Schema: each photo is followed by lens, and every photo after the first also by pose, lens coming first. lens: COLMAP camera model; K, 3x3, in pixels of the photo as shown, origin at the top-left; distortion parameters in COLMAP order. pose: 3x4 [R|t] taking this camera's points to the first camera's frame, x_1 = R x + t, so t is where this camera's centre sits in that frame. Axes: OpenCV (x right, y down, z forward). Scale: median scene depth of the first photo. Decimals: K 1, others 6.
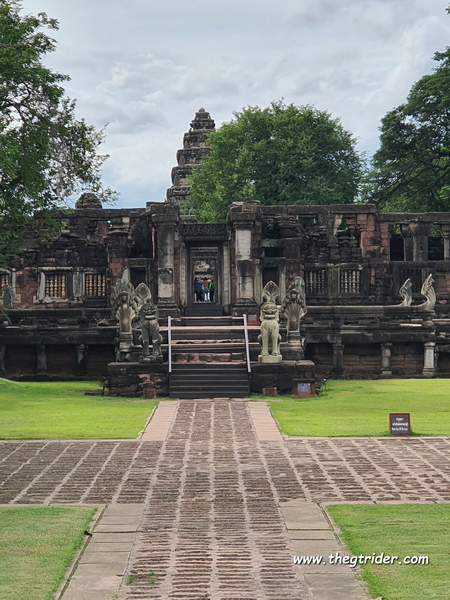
lens RADIAL K [[2050.2, 0, 225.0], [0, 2050.2, 300.0], [0, 0, 1]] dist [-0.053548, 0.025728]
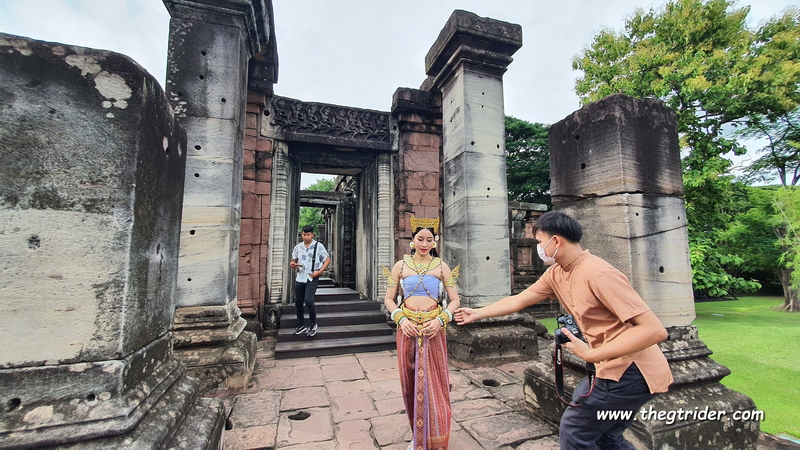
lens RADIAL K [[320.1, 0, 400.0], [0, 320.1, 225.0], [0, 0, 1]] dist [-0.002072, -0.000090]
pose [[0.952864, 0.044359, 0.300137, -0.015387], [-0.010923, 0.993628, -0.112177, -0.004997], [-0.303201, 0.103611, 0.947277, 0.855327]]
